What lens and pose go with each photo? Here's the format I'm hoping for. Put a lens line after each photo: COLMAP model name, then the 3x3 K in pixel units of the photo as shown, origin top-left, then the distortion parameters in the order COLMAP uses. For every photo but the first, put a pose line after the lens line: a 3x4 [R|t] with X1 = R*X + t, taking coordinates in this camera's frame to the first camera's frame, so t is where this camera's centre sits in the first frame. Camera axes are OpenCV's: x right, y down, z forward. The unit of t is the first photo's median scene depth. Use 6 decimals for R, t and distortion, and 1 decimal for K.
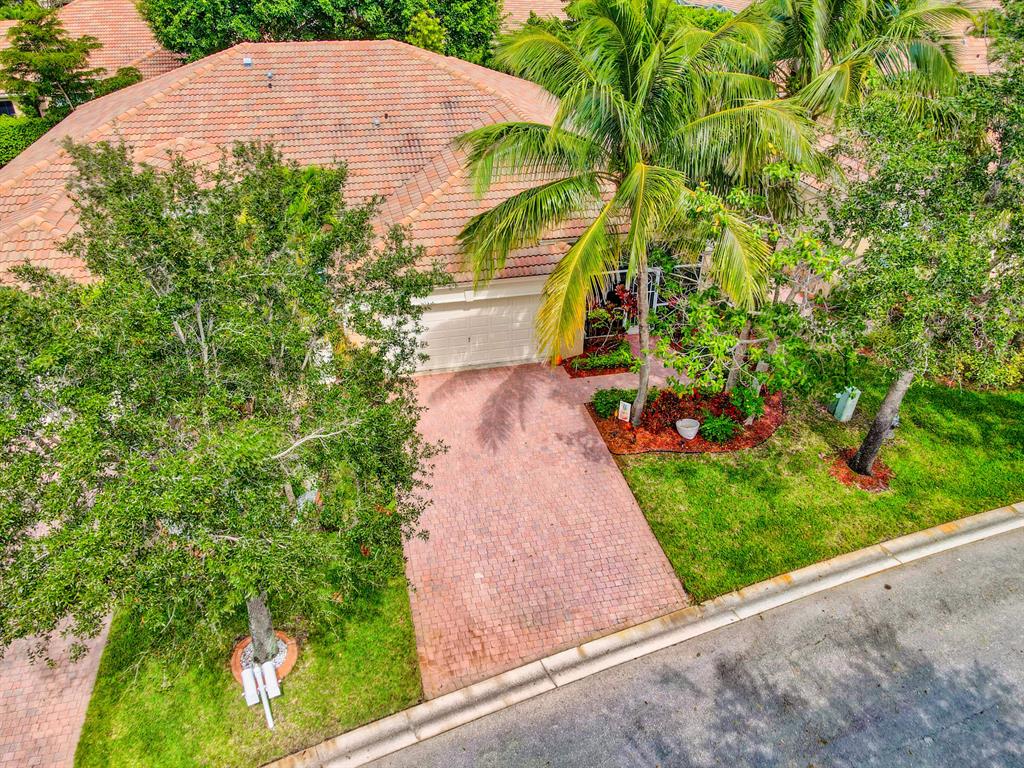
lens RADIAL K [[722.7, 0, 510.8], [0, 722.7, 383.9], [0, 0, 1]] dist [0.015712, 0.012946]
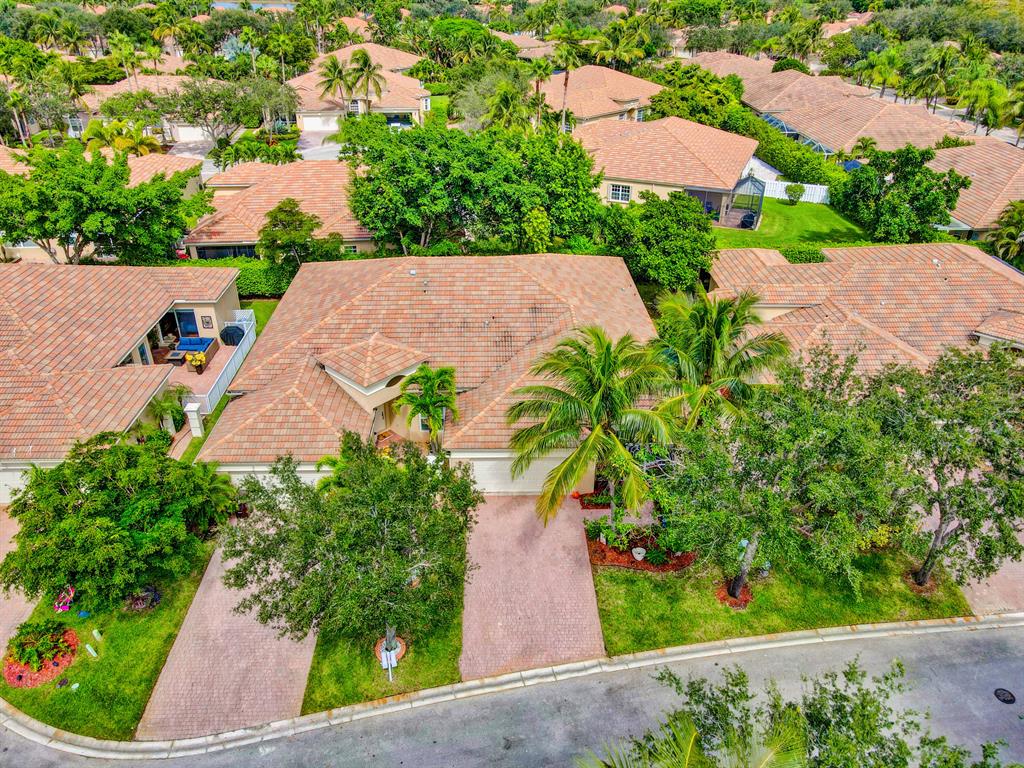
lens RADIAL K [[722.7, 0, 513.6], [0, 722.7, 386.6], [0, 0, 1]] dist [0.015712, 0.012946]
pose [[0.981411, 0.097137, -0.165519, 0.211999], [-0.102756, 0.994374, -0.025714, -0.269504], [0.162090, 0.042244, 0.985871, -0.778838]]
